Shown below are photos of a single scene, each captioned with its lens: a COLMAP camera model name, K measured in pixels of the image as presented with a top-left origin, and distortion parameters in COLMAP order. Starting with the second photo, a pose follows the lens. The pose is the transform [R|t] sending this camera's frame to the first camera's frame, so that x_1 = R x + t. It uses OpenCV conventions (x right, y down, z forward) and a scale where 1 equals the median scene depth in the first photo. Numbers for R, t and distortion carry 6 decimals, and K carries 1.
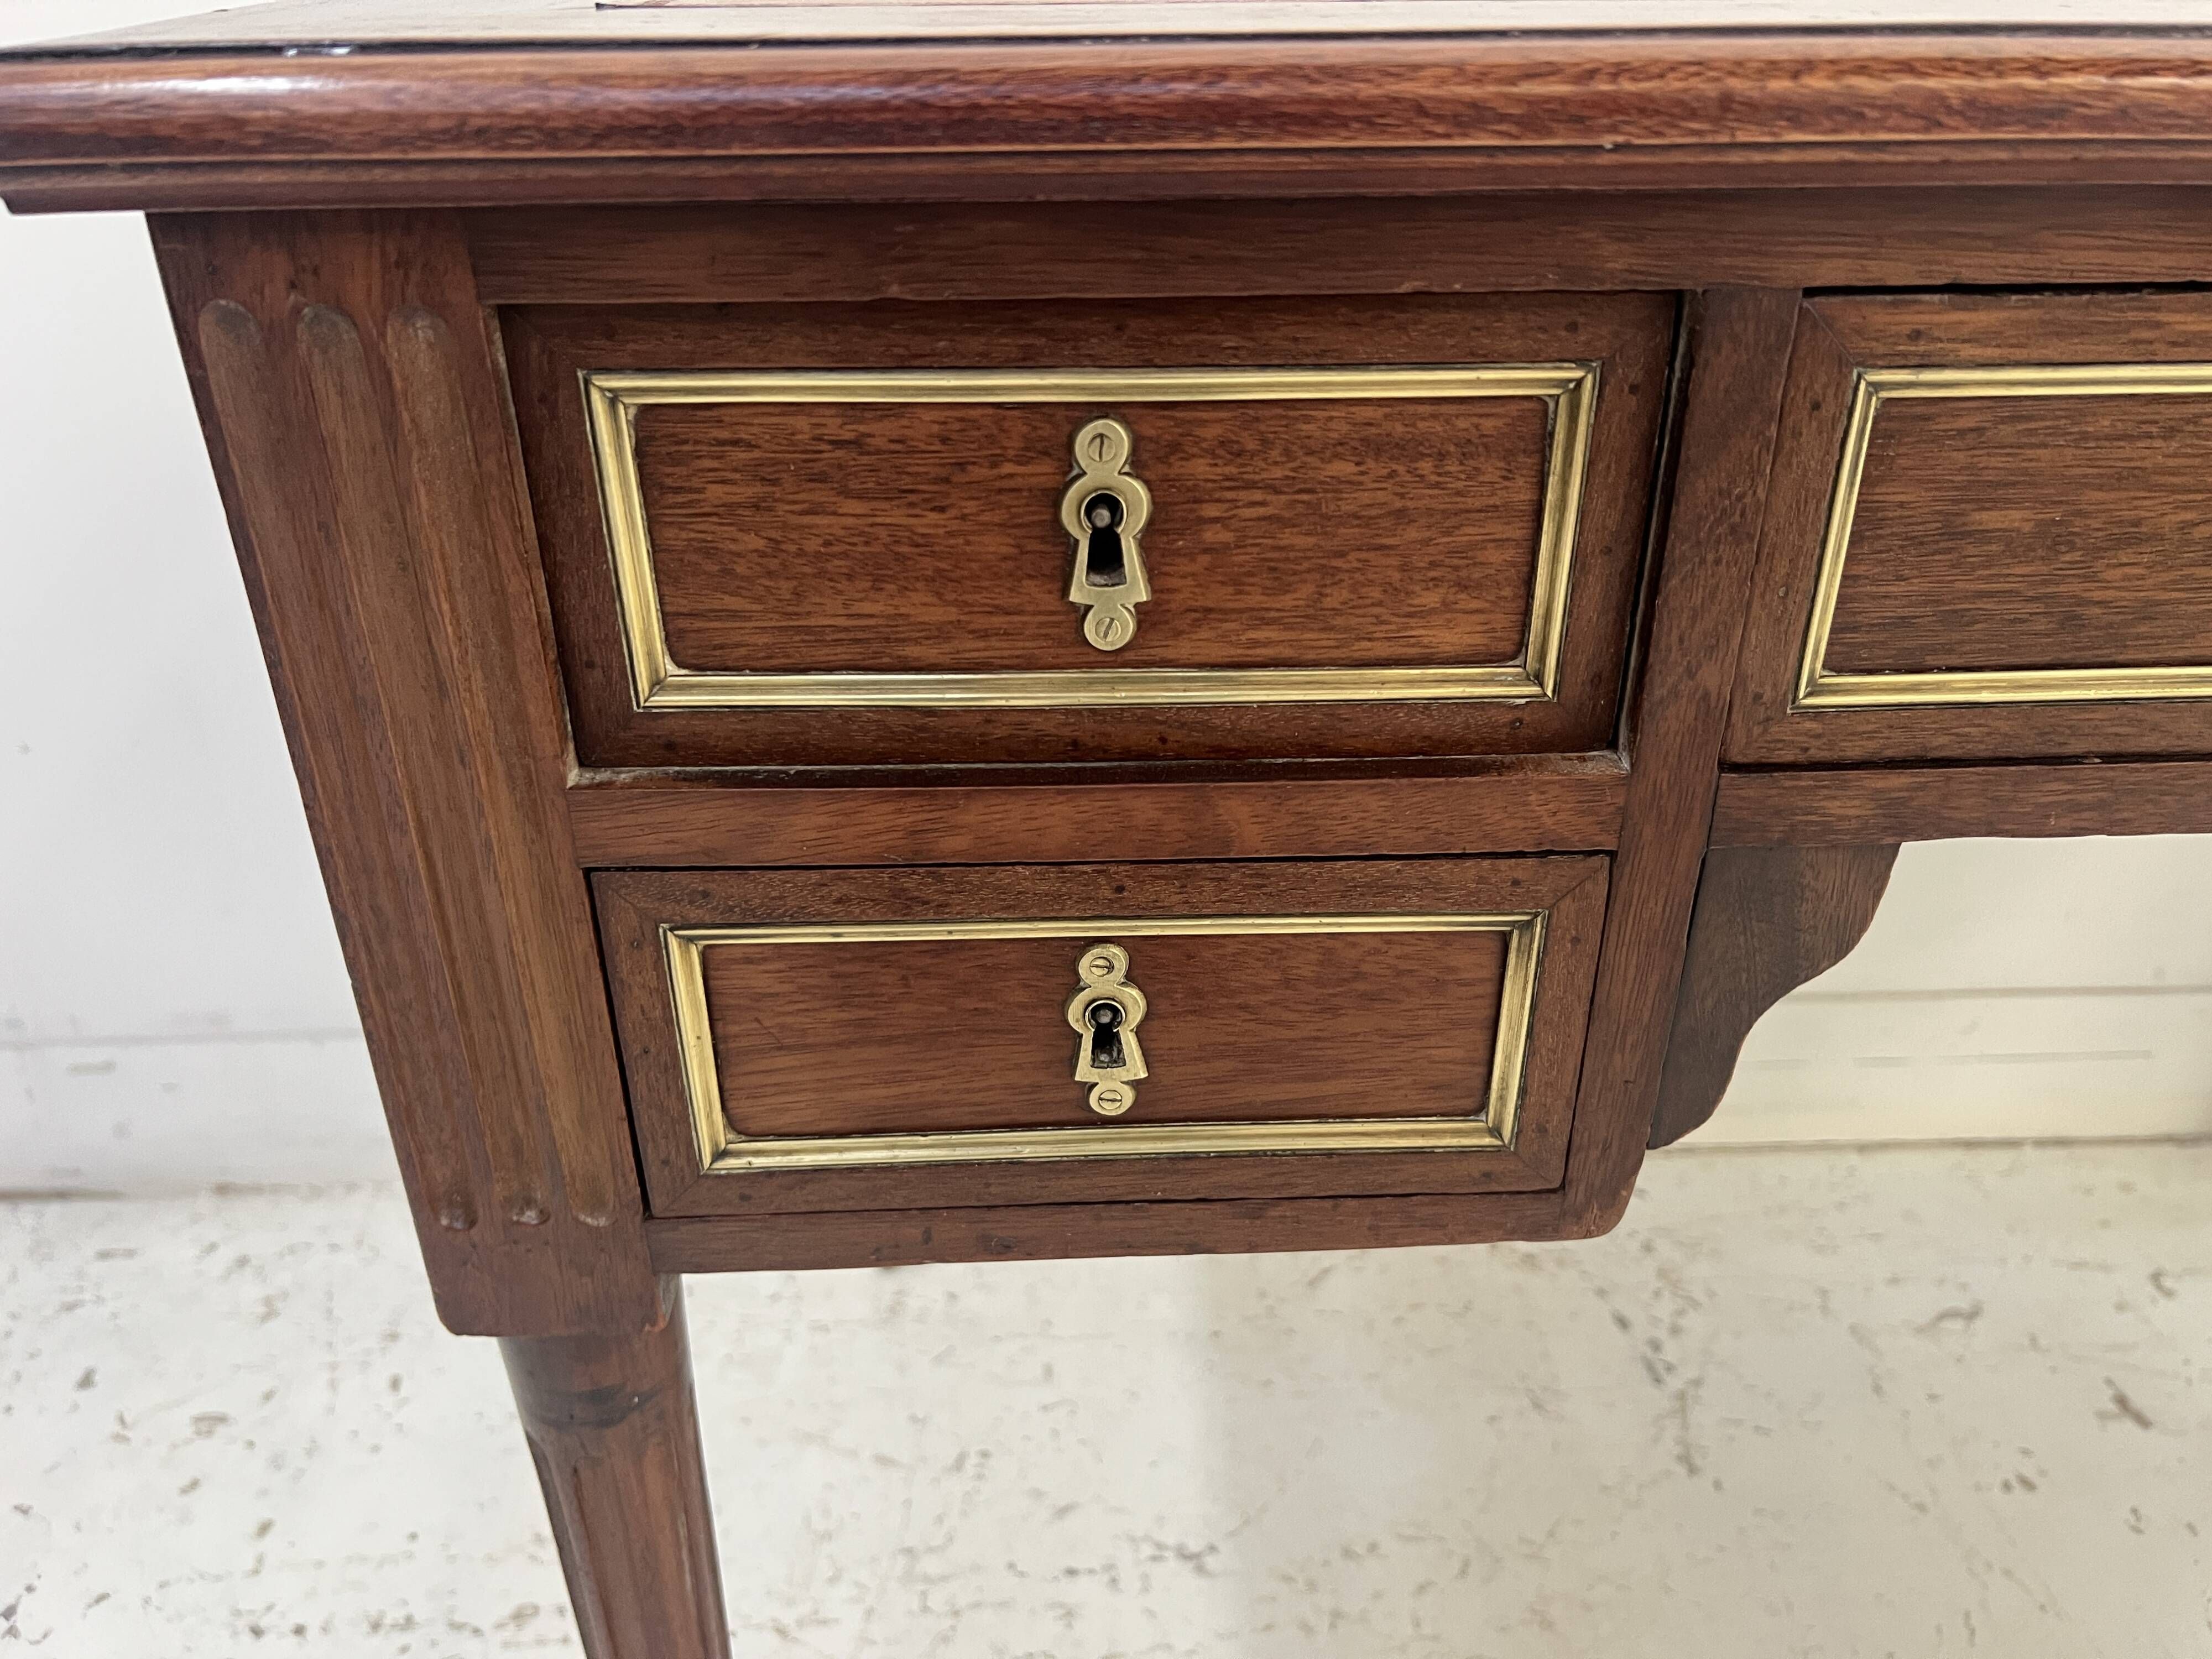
lens RADIAL K [[1714.9, 0, 1117.5], [0, 1714.9, 815.8], [0, 0, 1]] dist [0.014319, -0.021215]
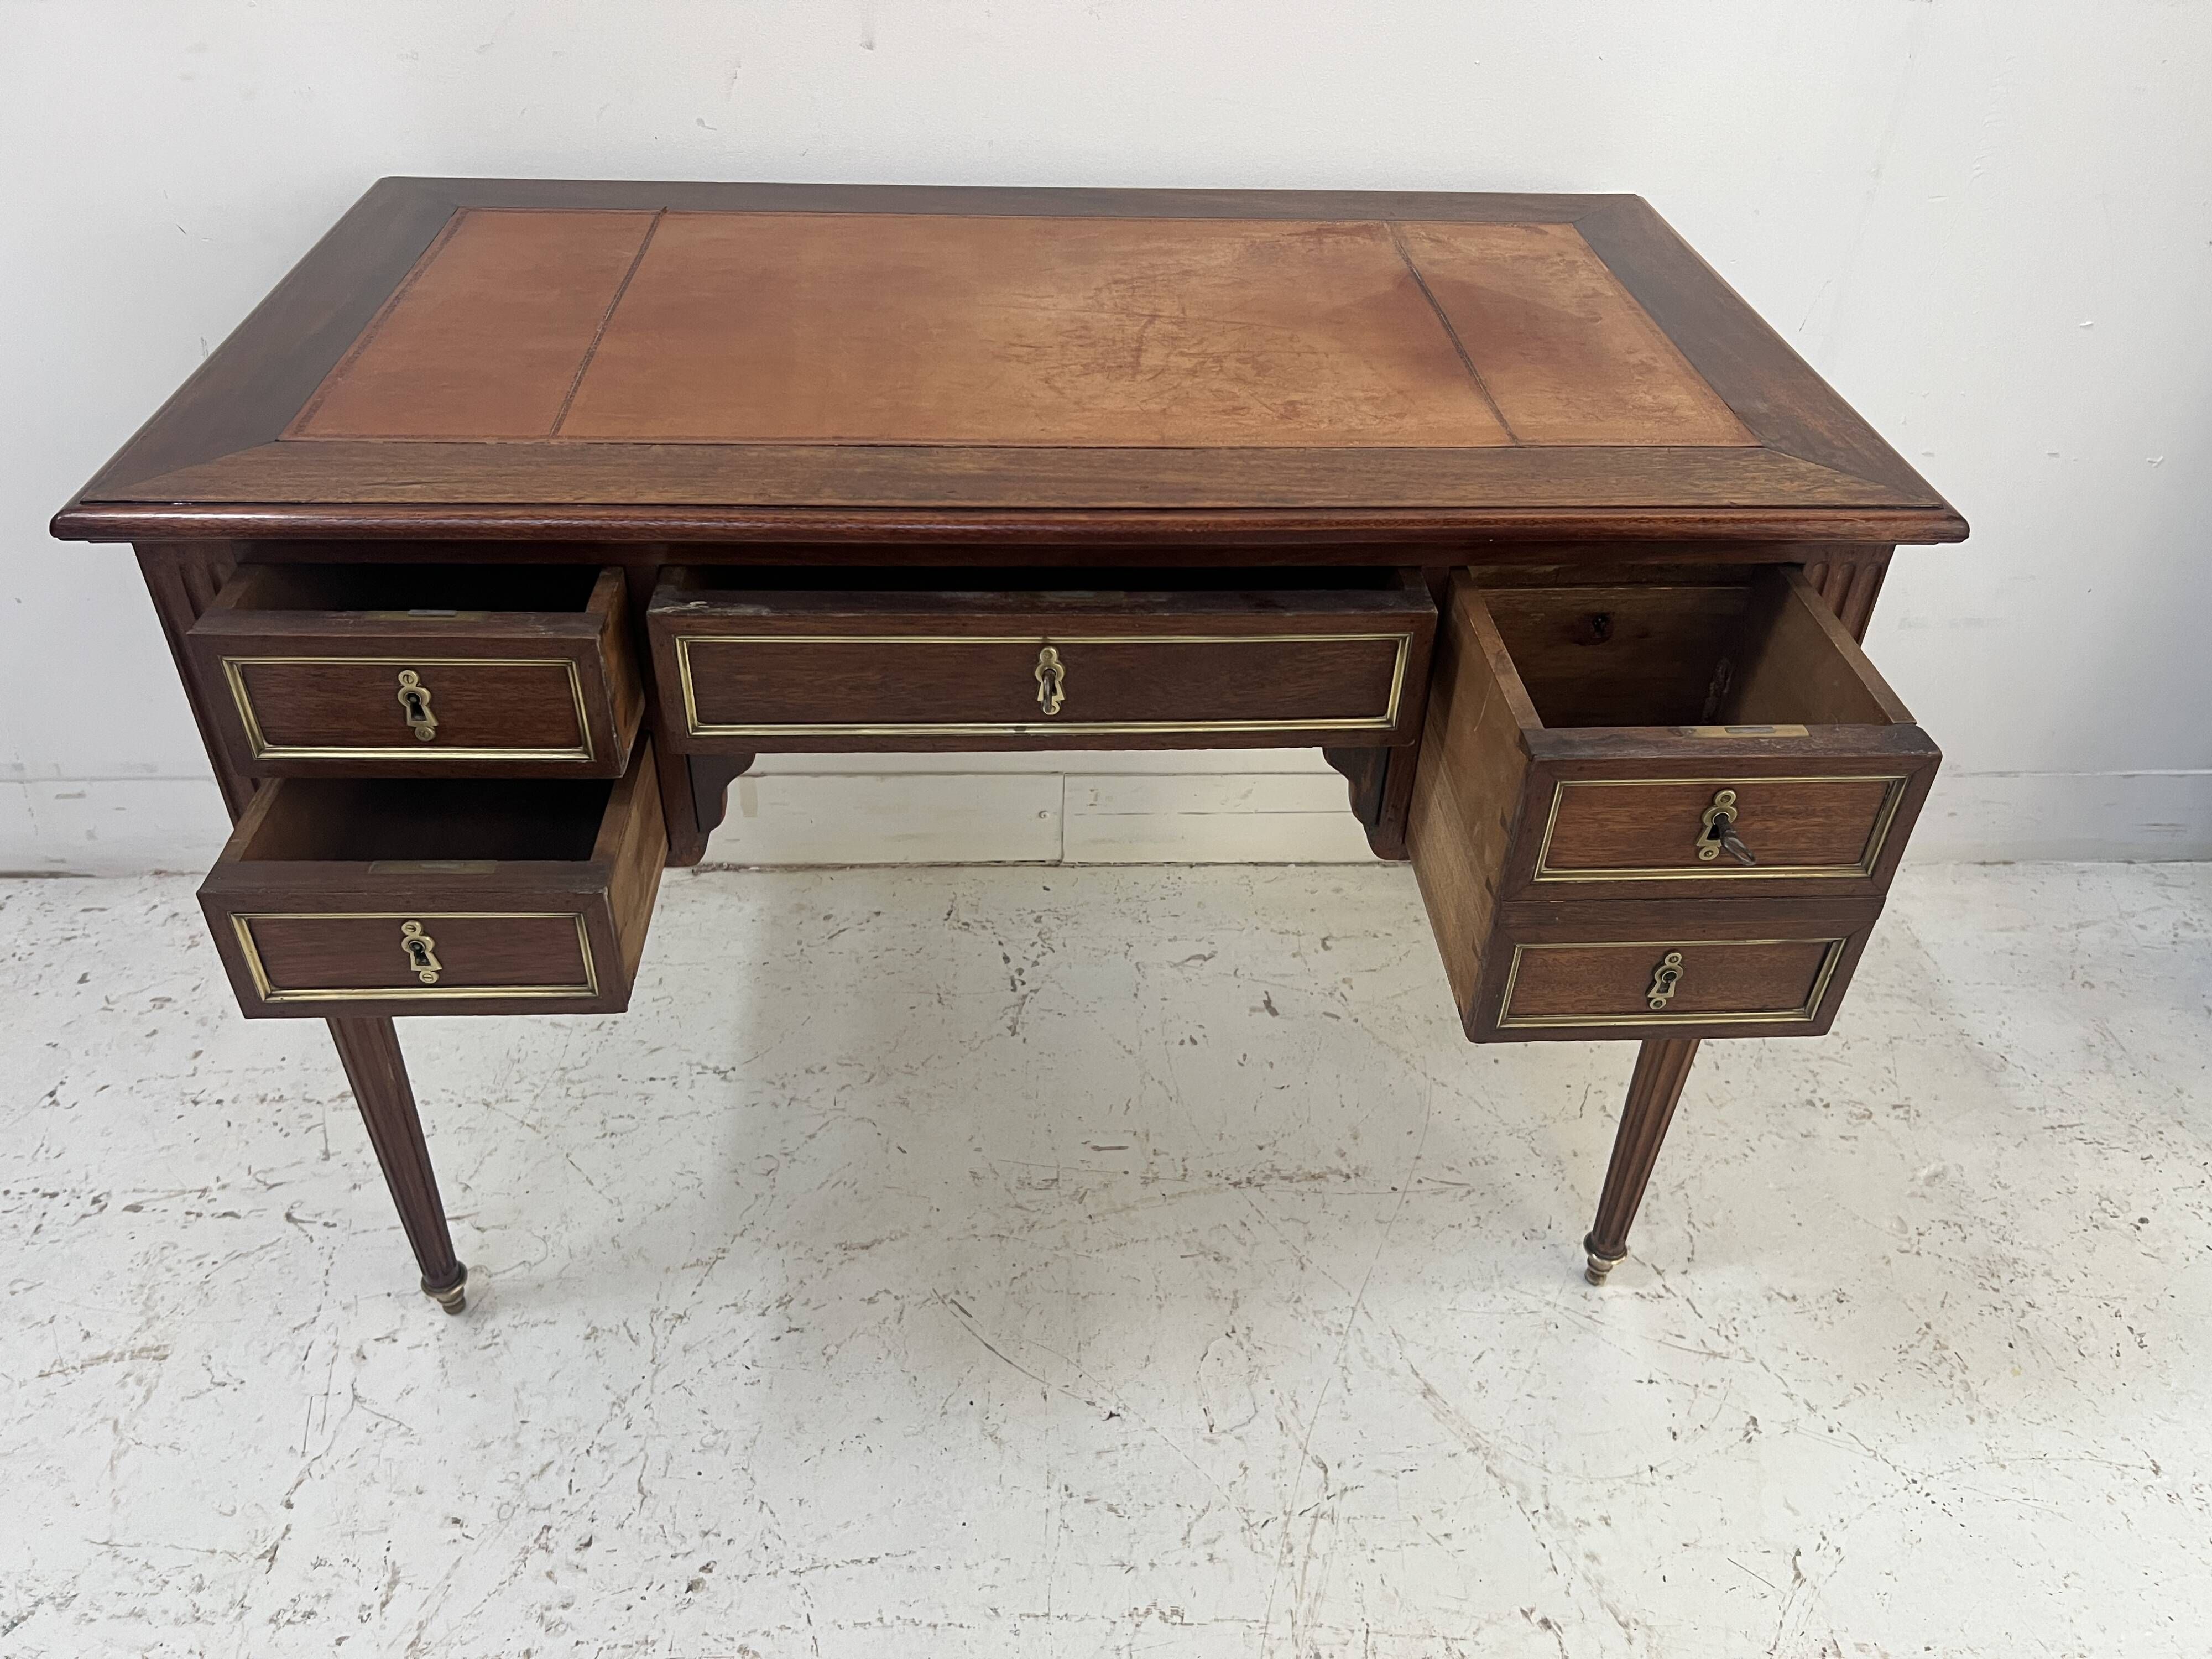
lens RADIAL K [[1696.2, 0, 1115.8], [0, 1696.2, 831.4], [0, 0, 1]] dist [0.036543, -0.045942]
pose [[0.998827, 0.017835, 0.045022, 0.385019], [-0.024489, 0.988096, 0.151878, -0.108353], [-0.041777, -0.152803, 0.987373, -0.779553]]
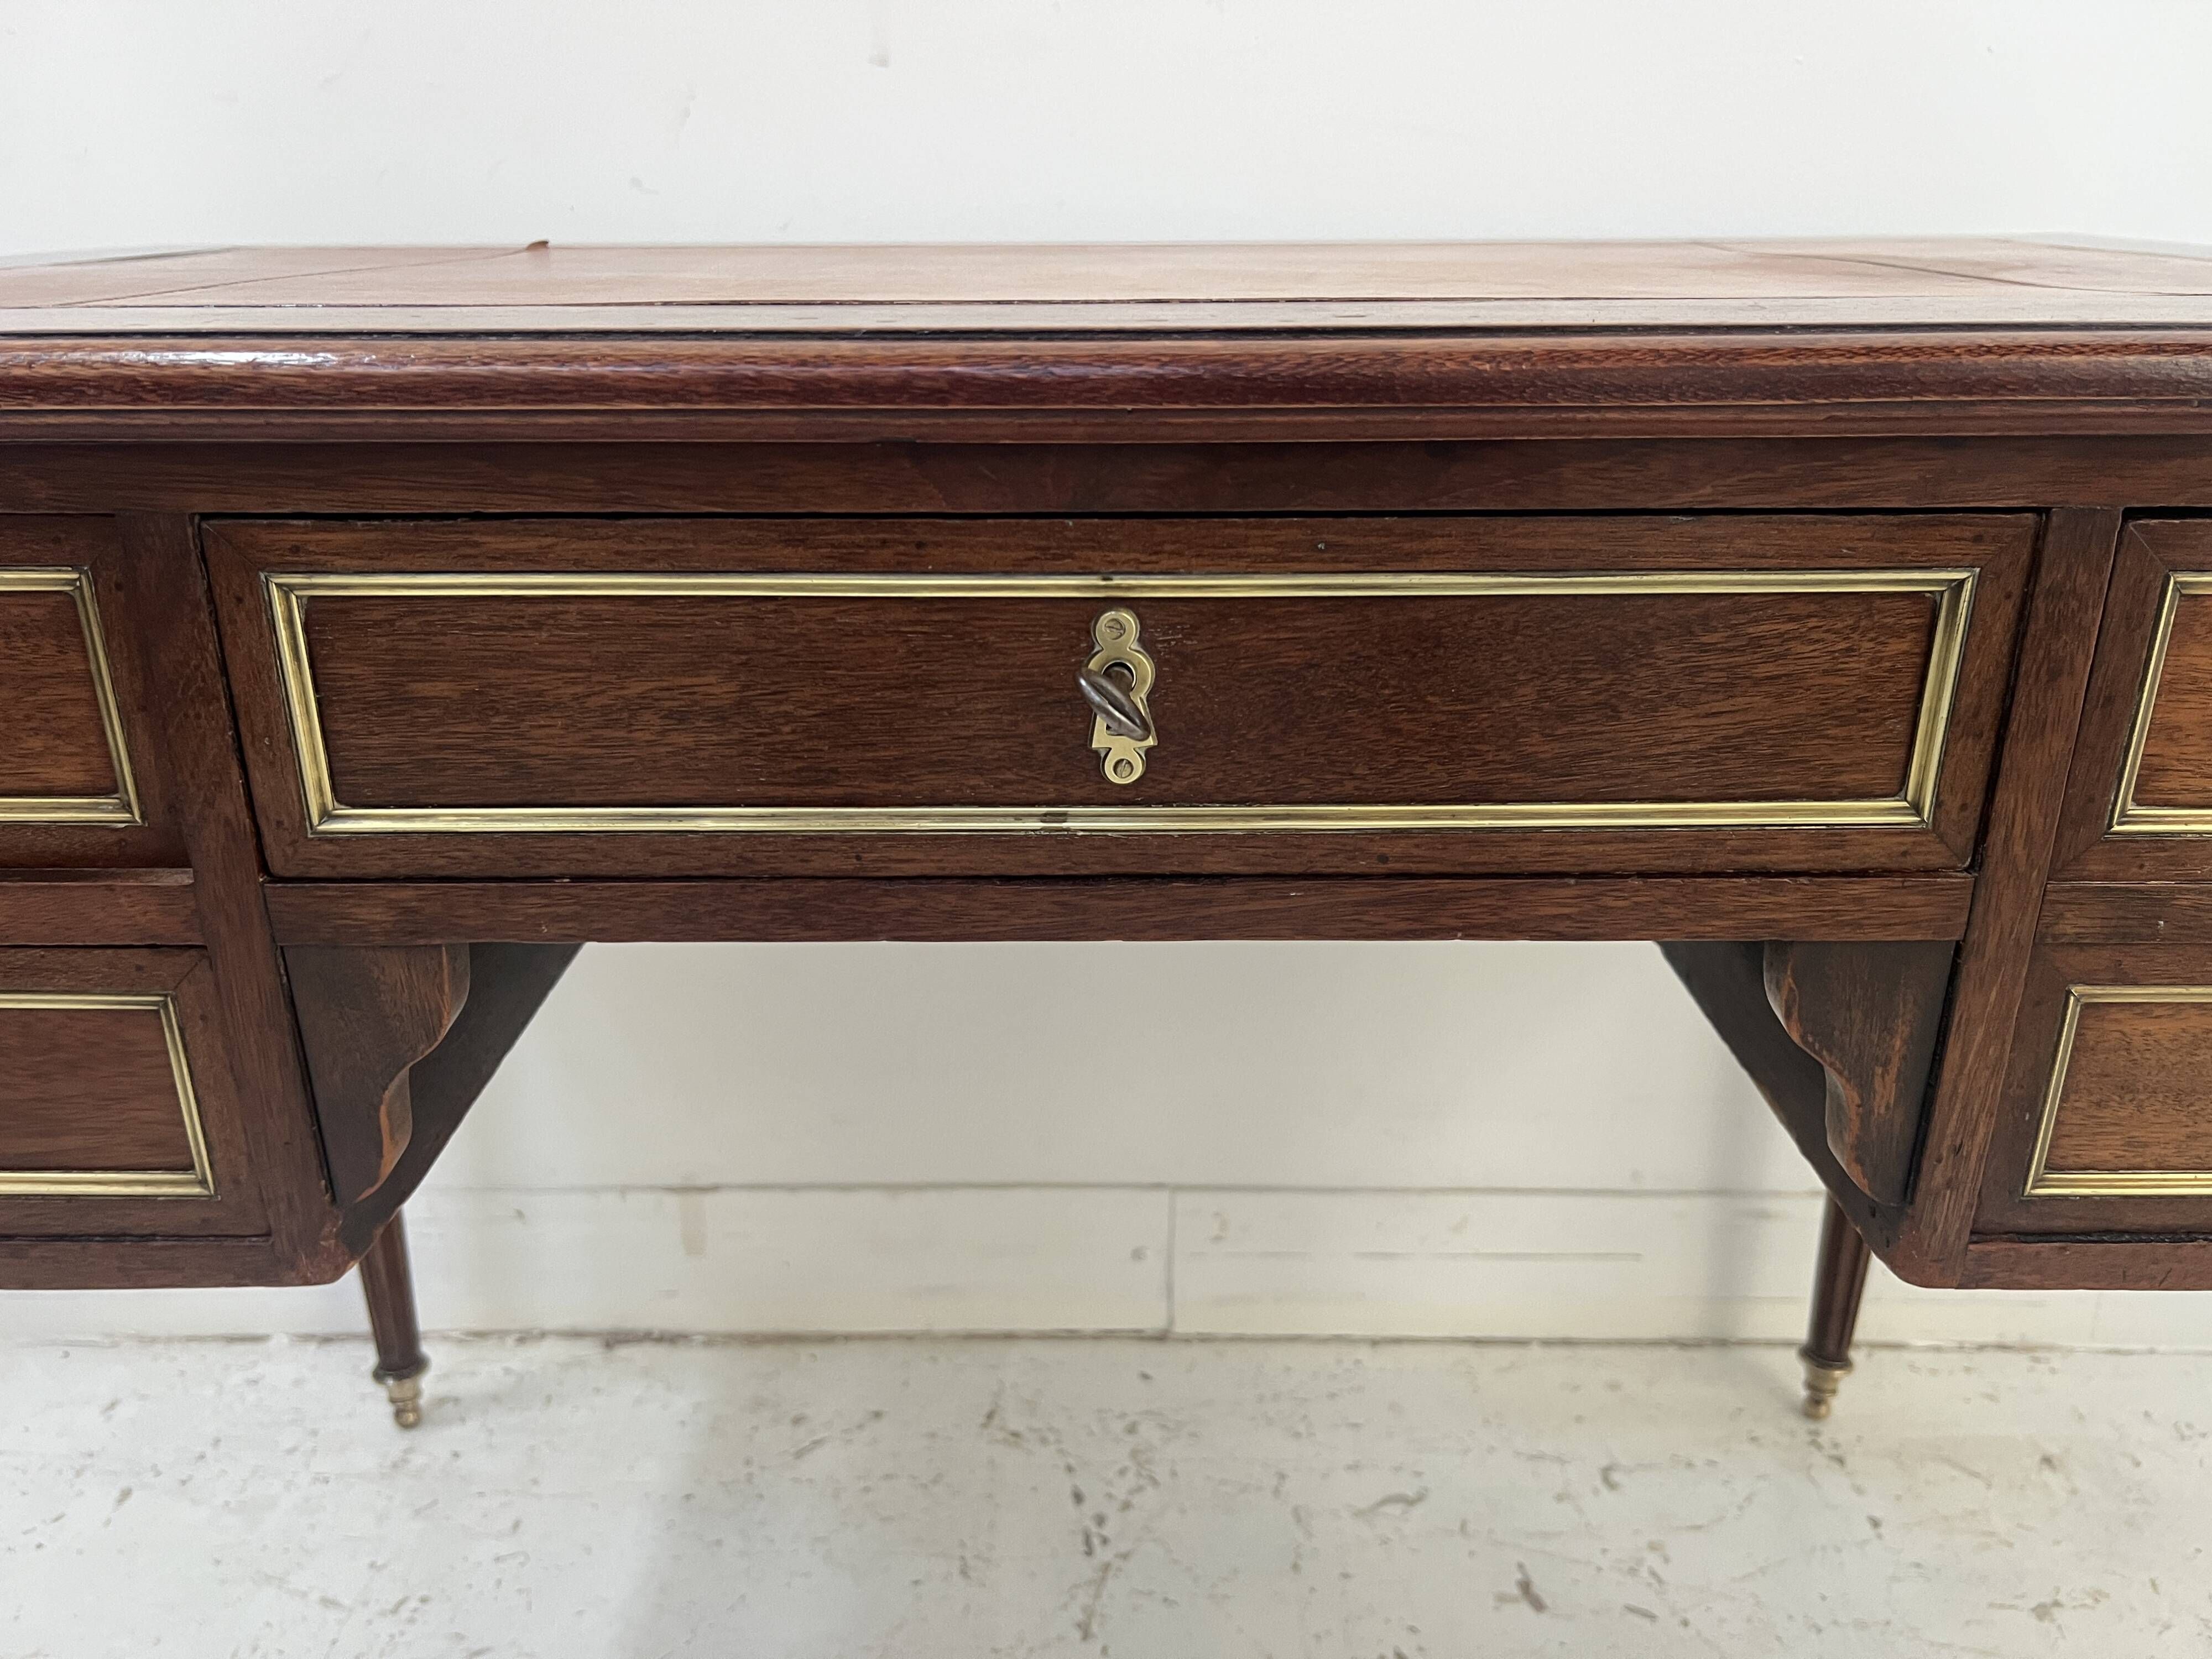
lens RADIAL K [[1714.9, 0, 1102.7], [0, 1714.9, 844.9], [0, 0, 1]] dist [0.014319, -0.021215]
pose [[0.999230, 0.018523, -0.034600, 0.399914], [-0.022660, 0.992114, -0.123275, 0.035358], [0.032044, 0.123964, 0.991769, -0.099383]]
